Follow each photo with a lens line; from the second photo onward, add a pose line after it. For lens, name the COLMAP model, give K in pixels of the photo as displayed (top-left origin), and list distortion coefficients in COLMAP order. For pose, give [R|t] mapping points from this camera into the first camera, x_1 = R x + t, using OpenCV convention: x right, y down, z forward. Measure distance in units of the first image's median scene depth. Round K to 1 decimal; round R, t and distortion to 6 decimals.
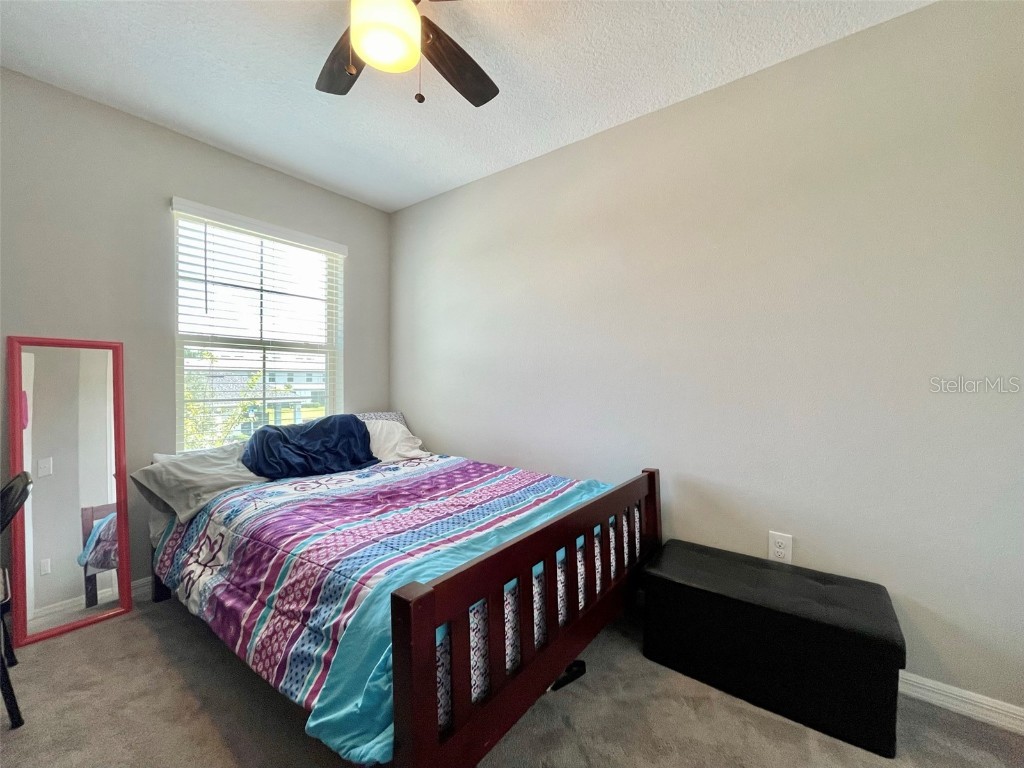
lens RADIAL K [[413.6, 0, 508.2], [0, 413.6, 384.7], [0, 0, 1]] dist [-0.001788, -0.000167]
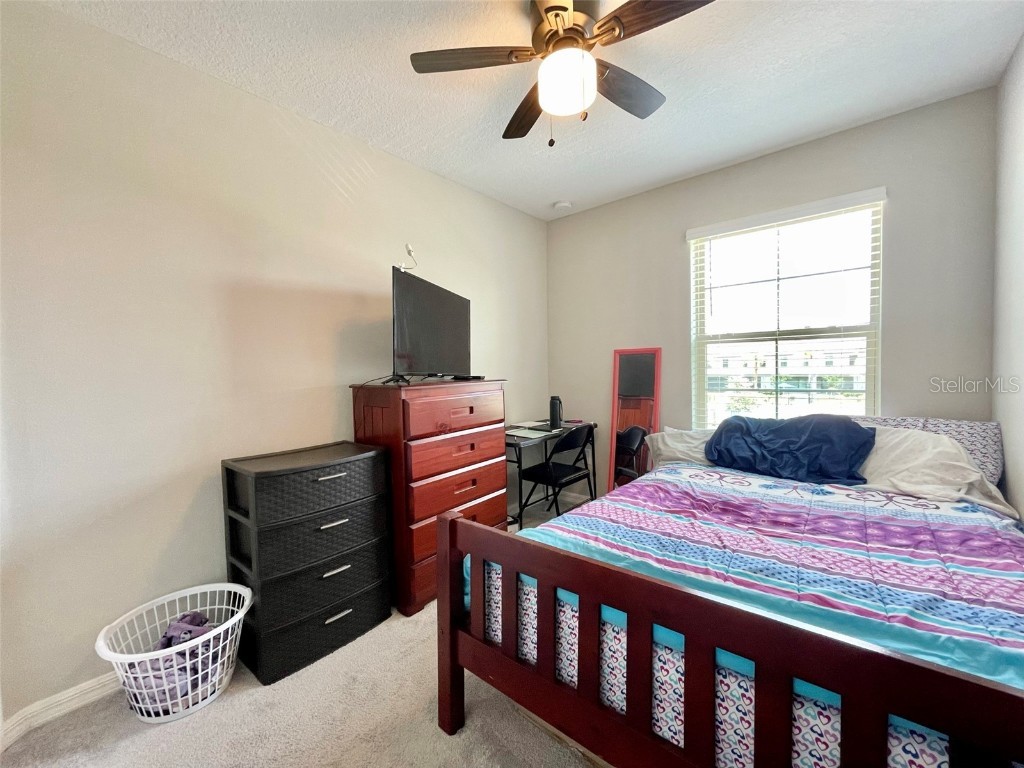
lens RADIAL K [[413.6, 0, 508.2], [0, 413.6, 384.7], [0, 0, 1]] dist [-0.001788, -0.000167]
pose [[-0.046108, 0.038323, -0.998201, 0.731968], [0.015394, 0.999172, 0.037649, -0.044310], [0.998818, -0.013630, -0.046660, 0.690097]]
